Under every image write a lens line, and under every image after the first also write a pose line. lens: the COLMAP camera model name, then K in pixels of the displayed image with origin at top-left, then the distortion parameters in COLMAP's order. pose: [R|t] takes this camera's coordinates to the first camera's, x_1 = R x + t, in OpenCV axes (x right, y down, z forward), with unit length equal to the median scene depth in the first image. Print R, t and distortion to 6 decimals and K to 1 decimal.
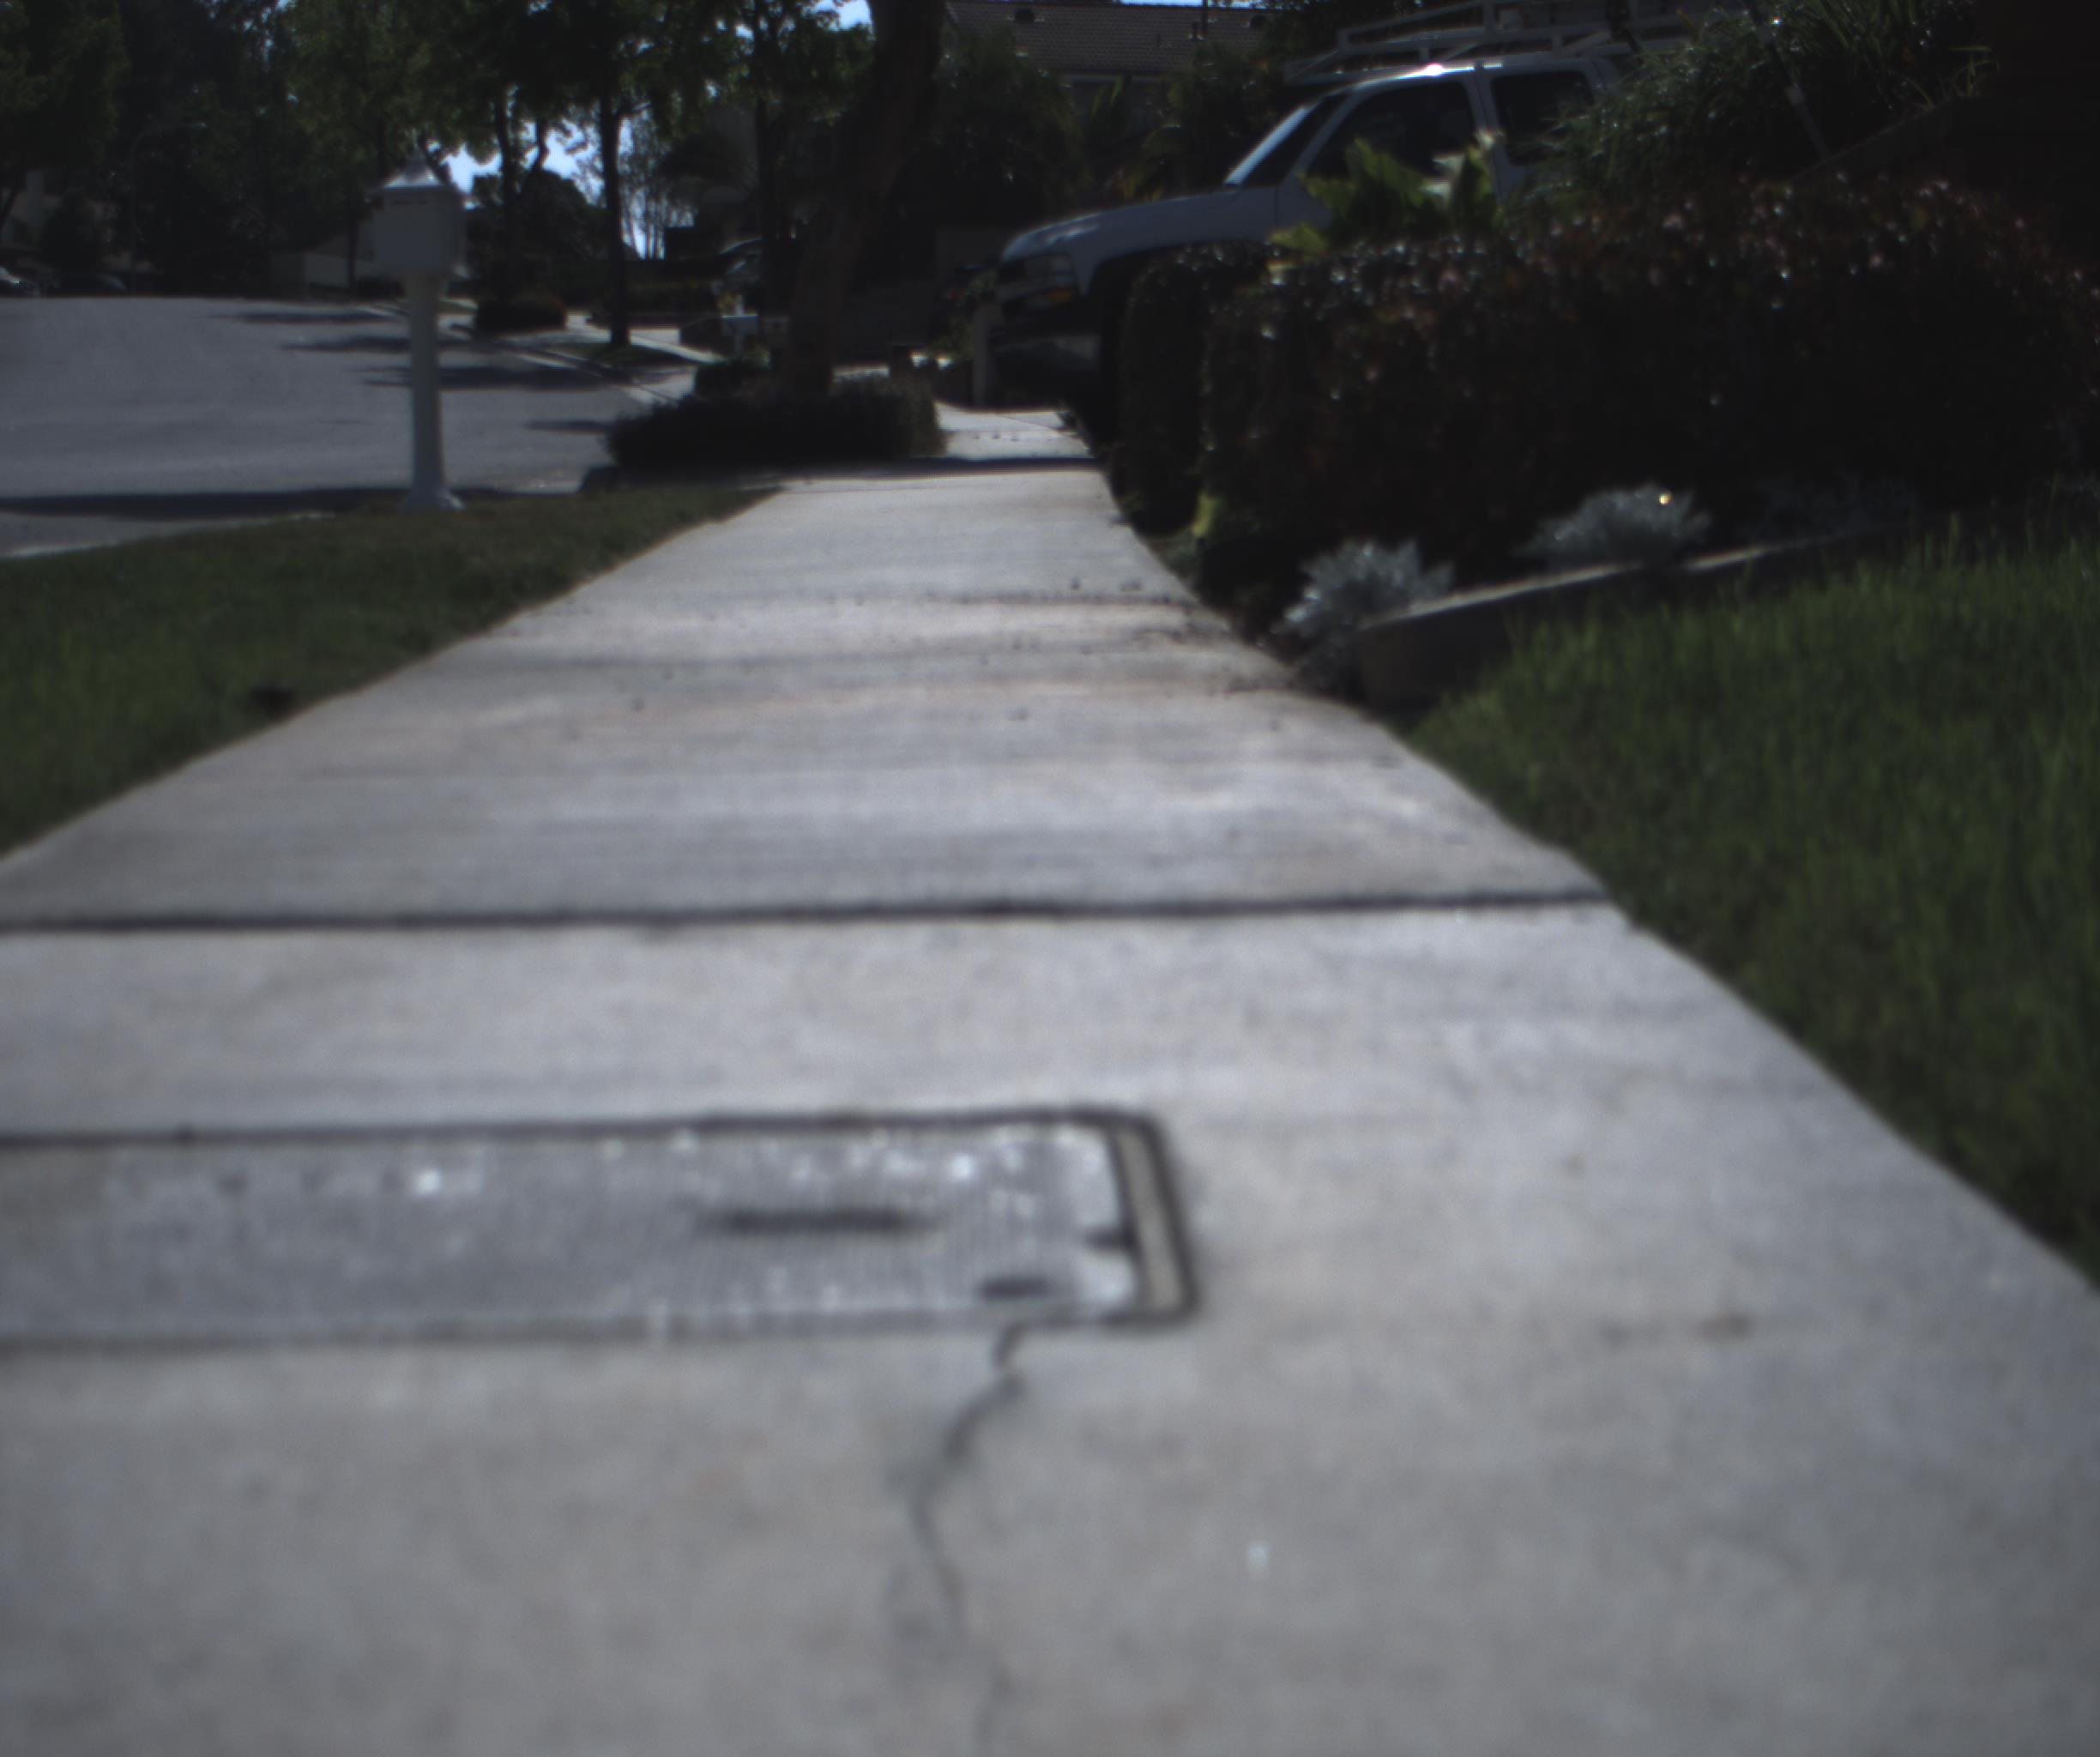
lens RADIAL K [[3901.3, 0, 1050.0], [0, 3901.3, 878.5], [0, 0, 1]] dist [-0.180747, 0.822068]
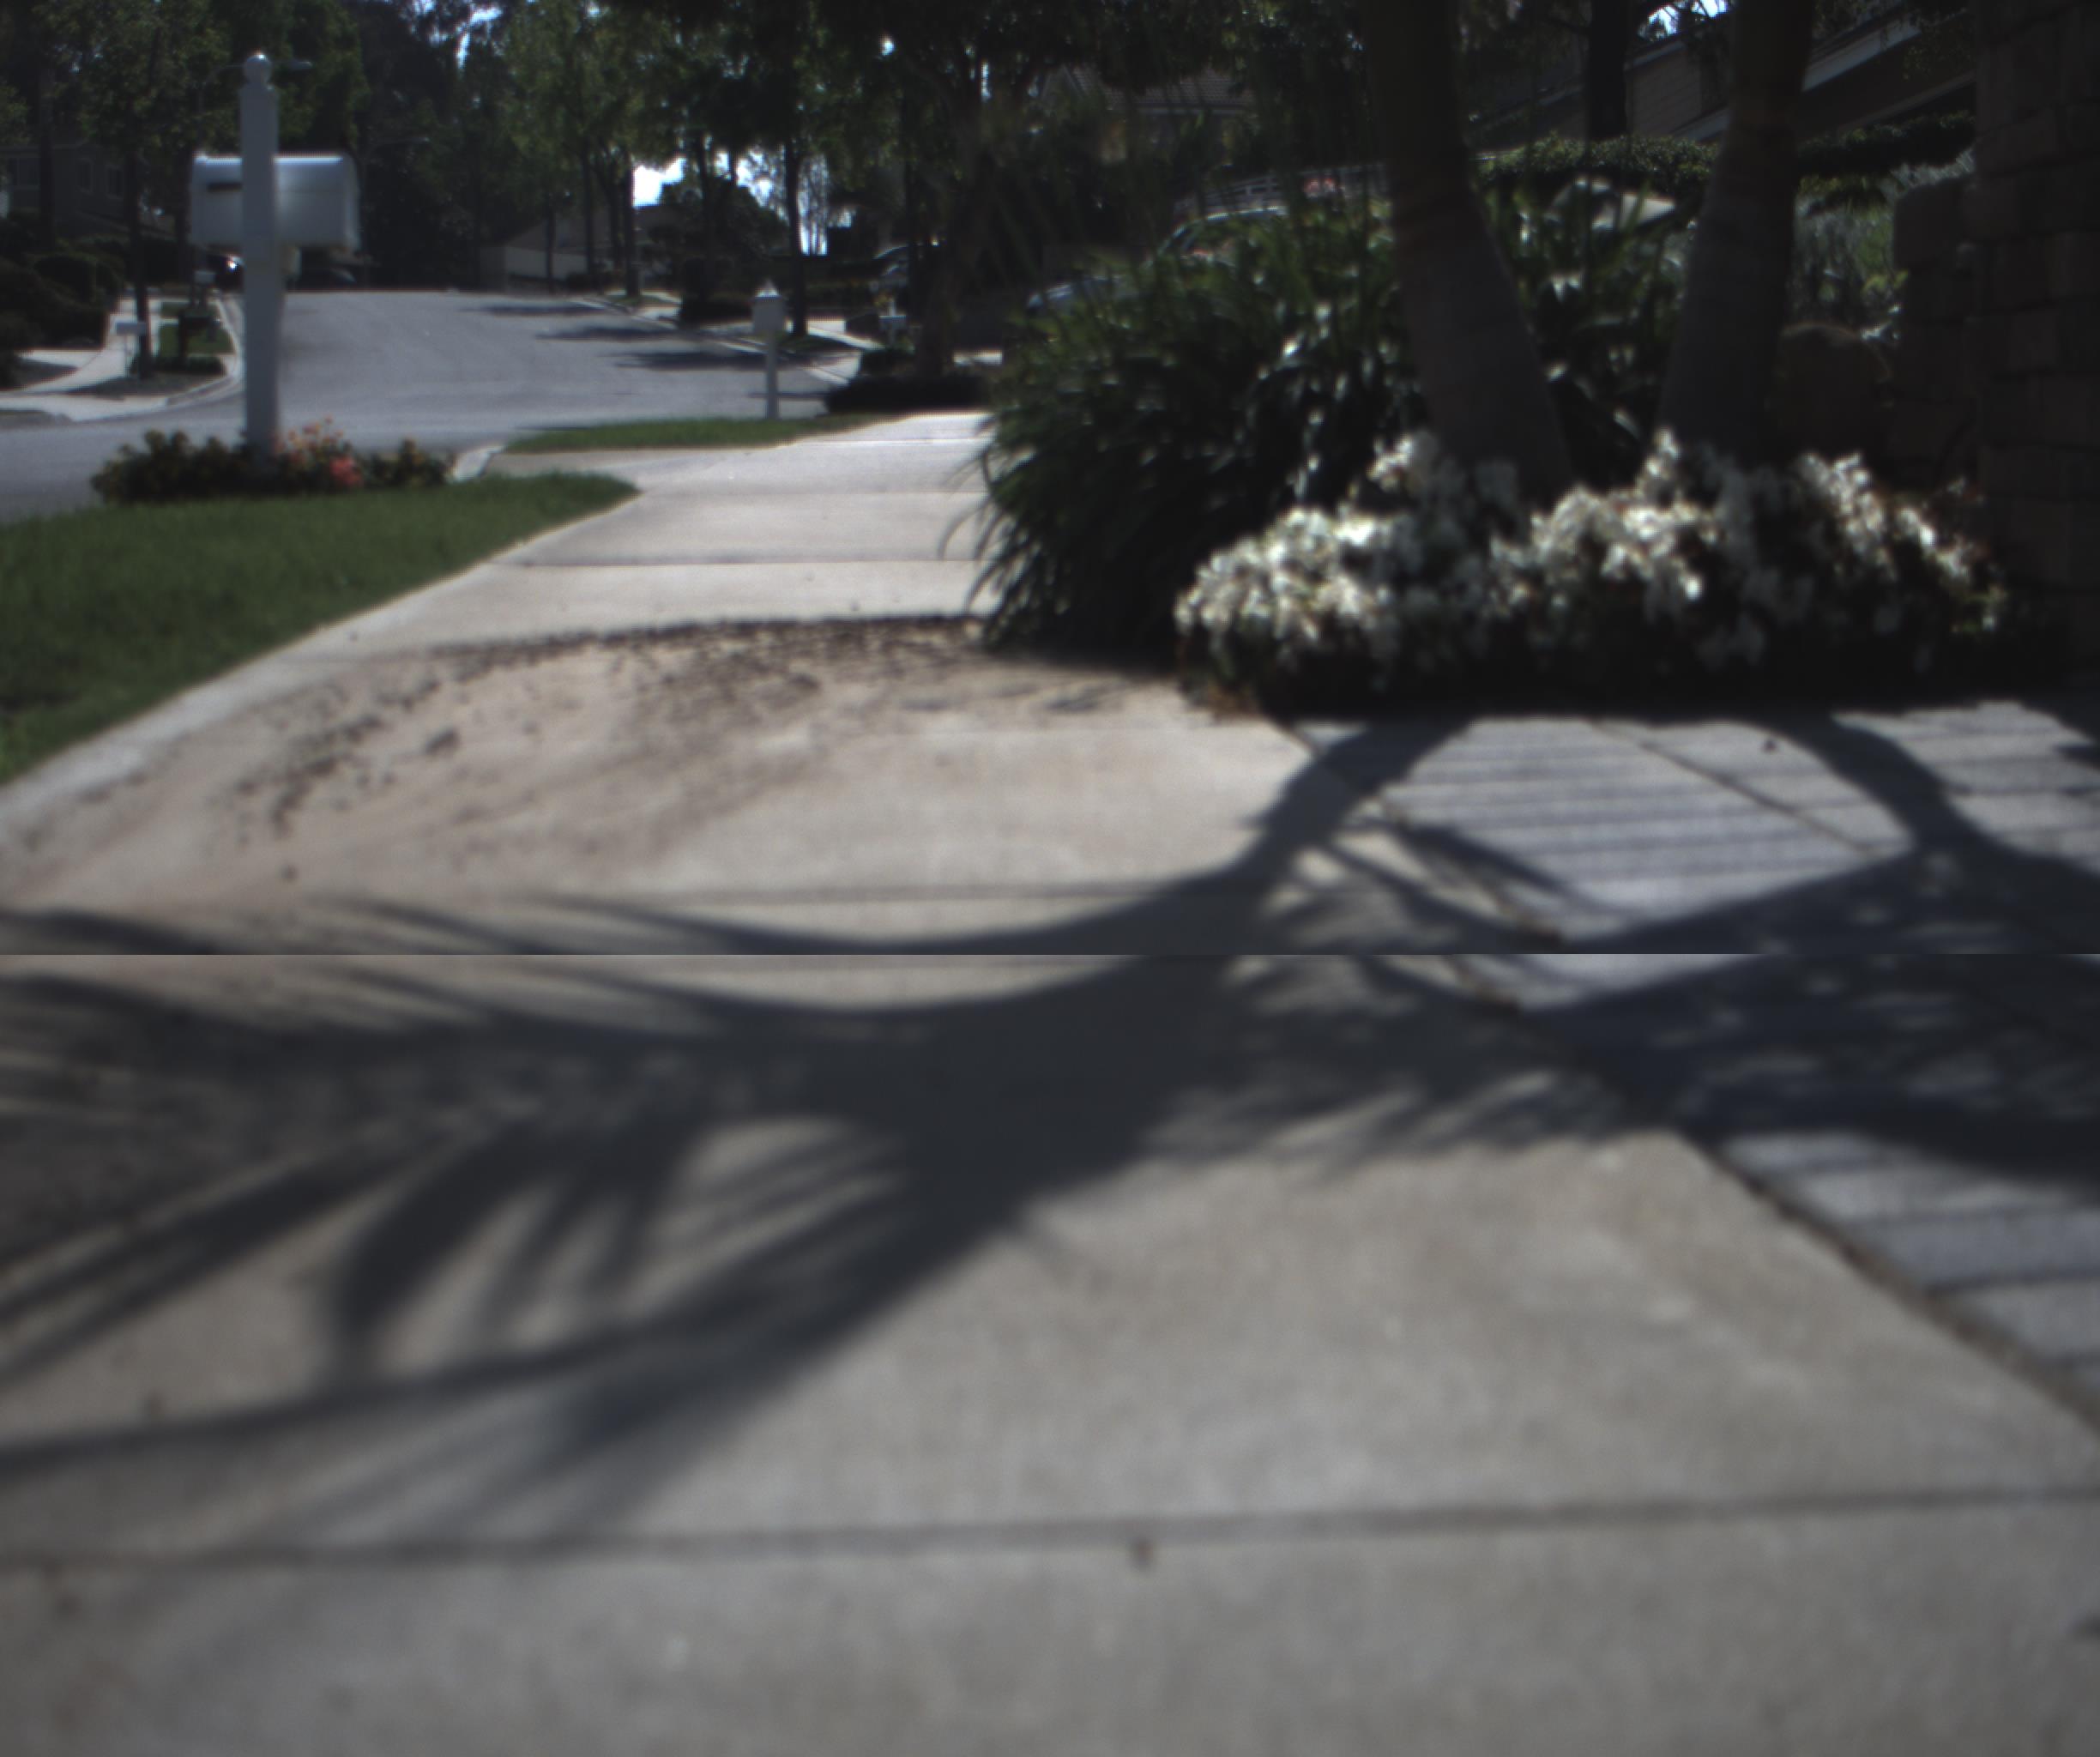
lens RADIAL K [[3901.3, 0, 1050.0], [0, 3901.3, 878.5], [0, 0, 1]] dist [-0.180747, 0.822068]
pose [[0.999253, 0.001723, -0.038603, 0.022950], [-0.001483, 0.999979, 0.006259, 0.035852], [0.038613, -0.006197, 0.999235, -0.293717]]
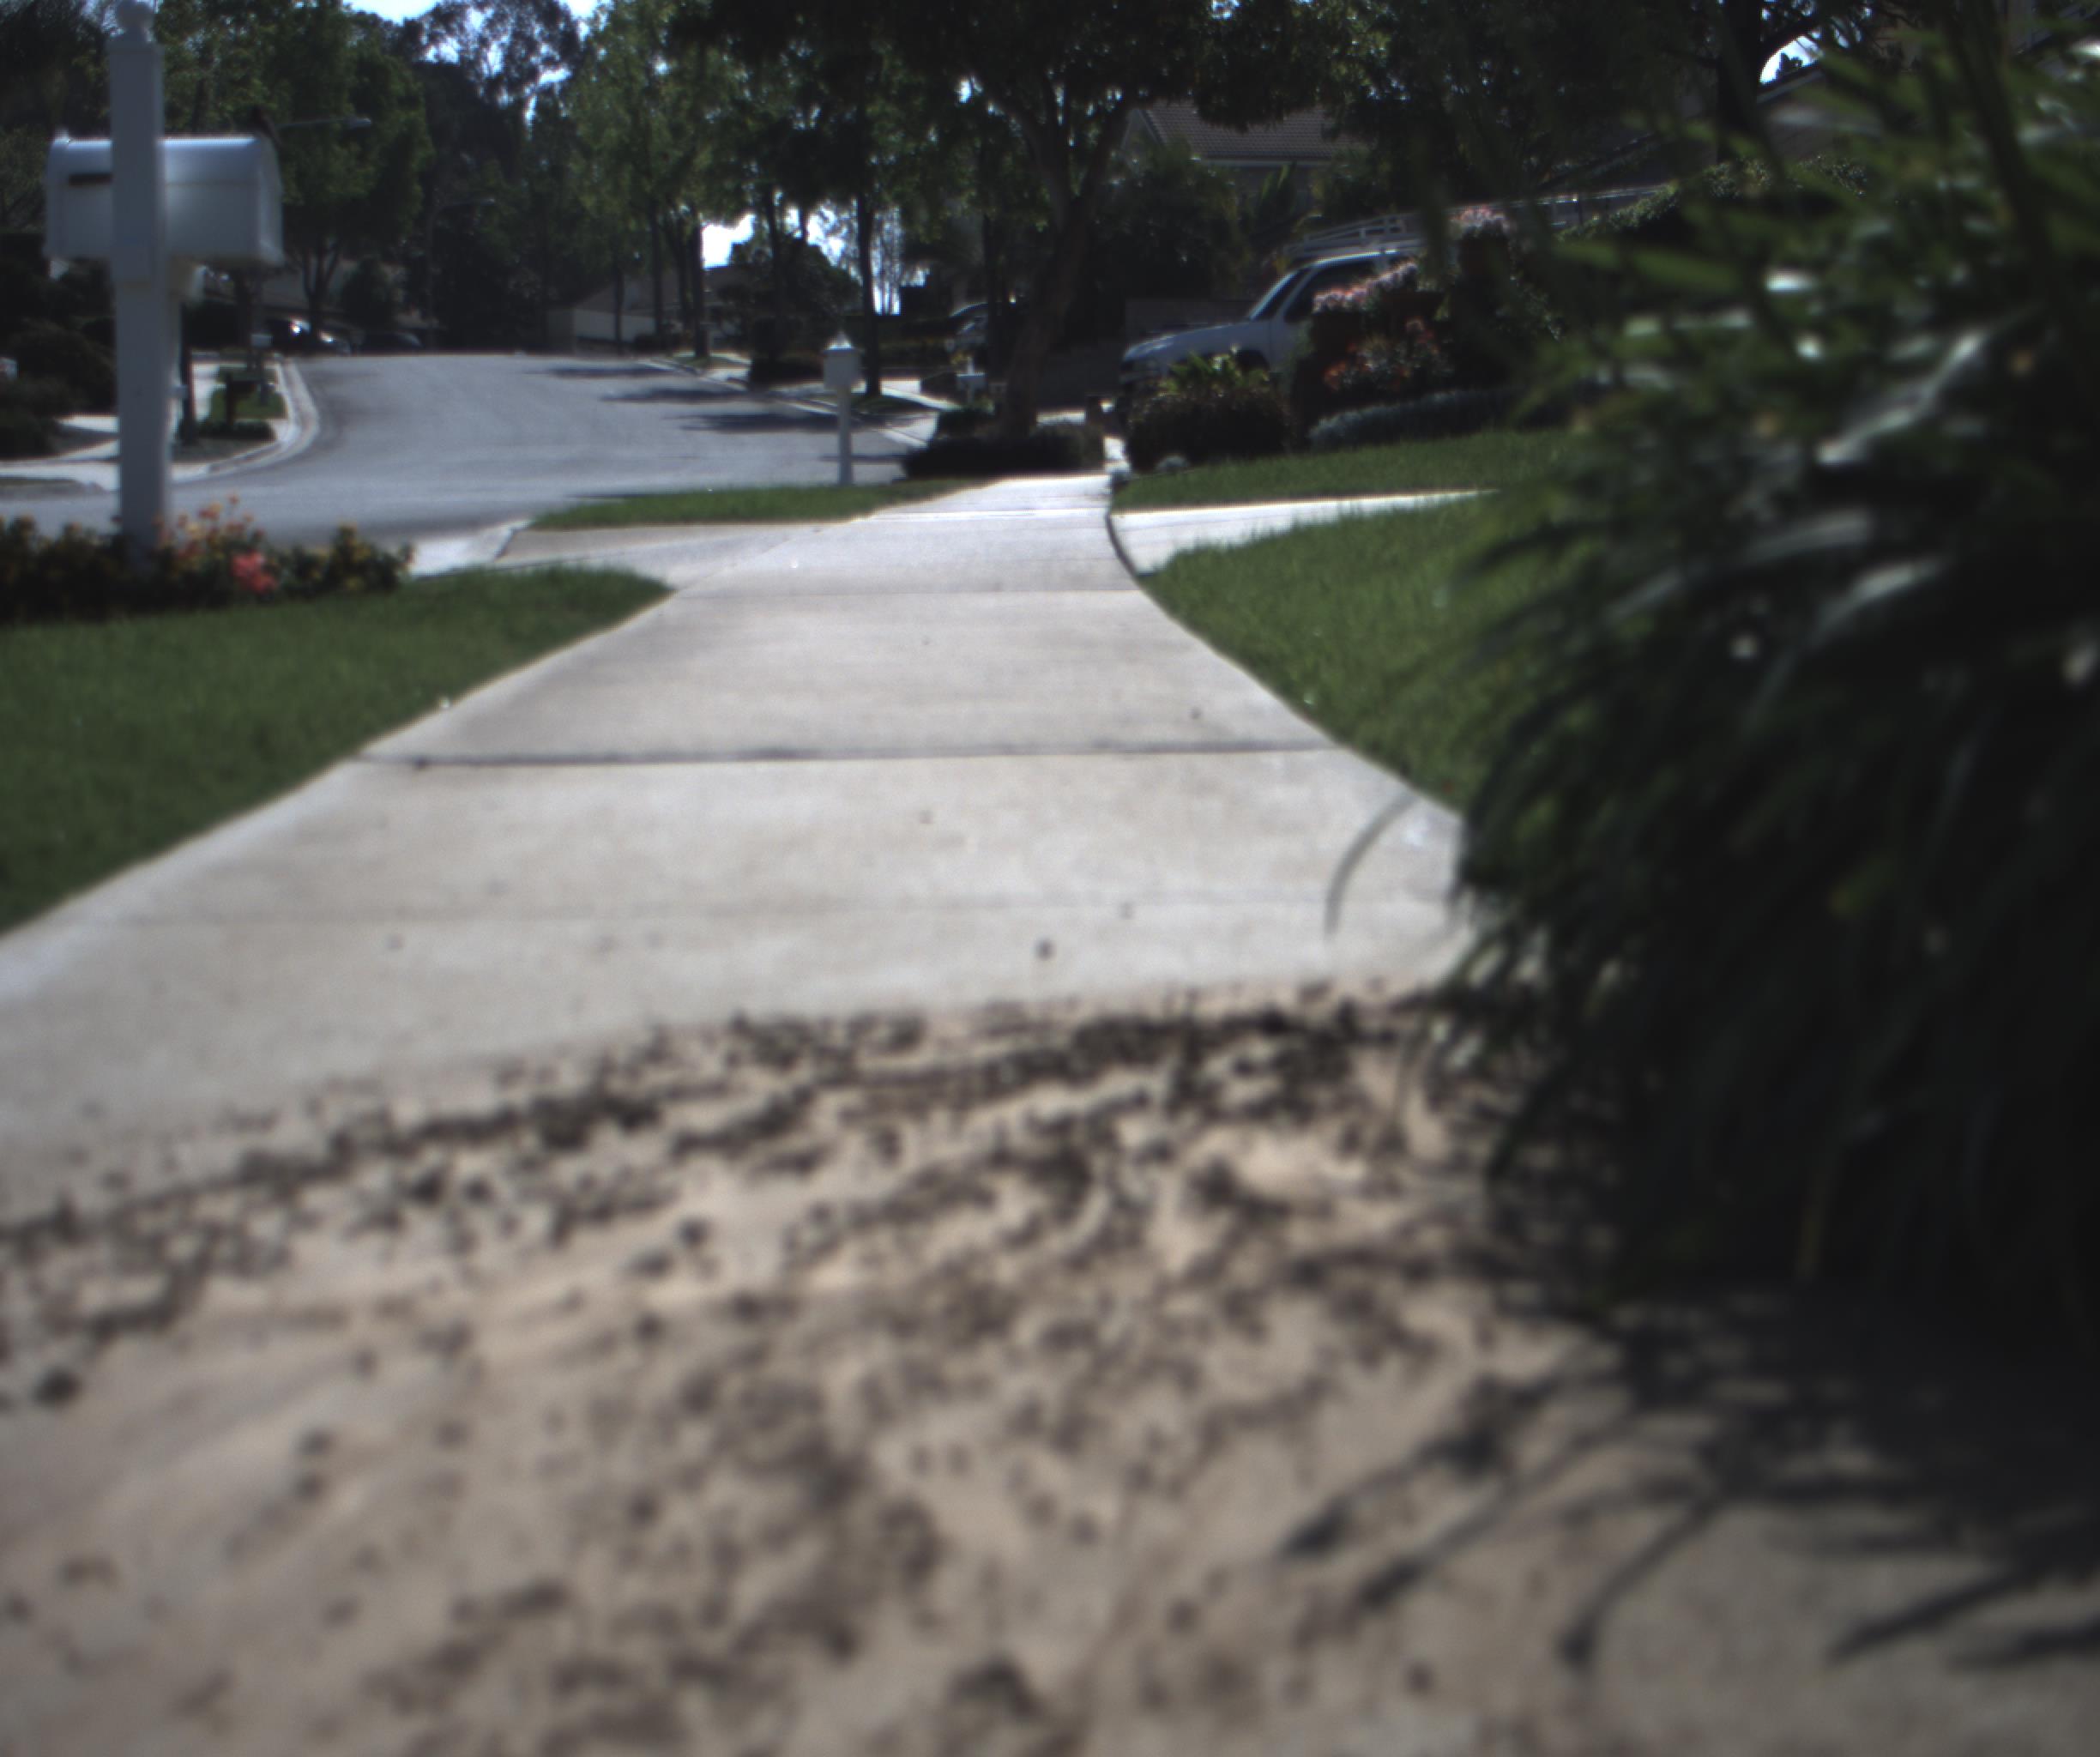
lens RADIAL K [[3901.3, 0, 1050.0], [0, 3901.3, 878.5], [0, 0, 1]] dist [-0.180747, 0.822068]
pose [[0.998334, -0.003433, -0.057603, 0.017334], [0.002902, 0.999953, -0.009298, 0.029850], [0.057632, 0.009116, 0.998296, -0.244010]]
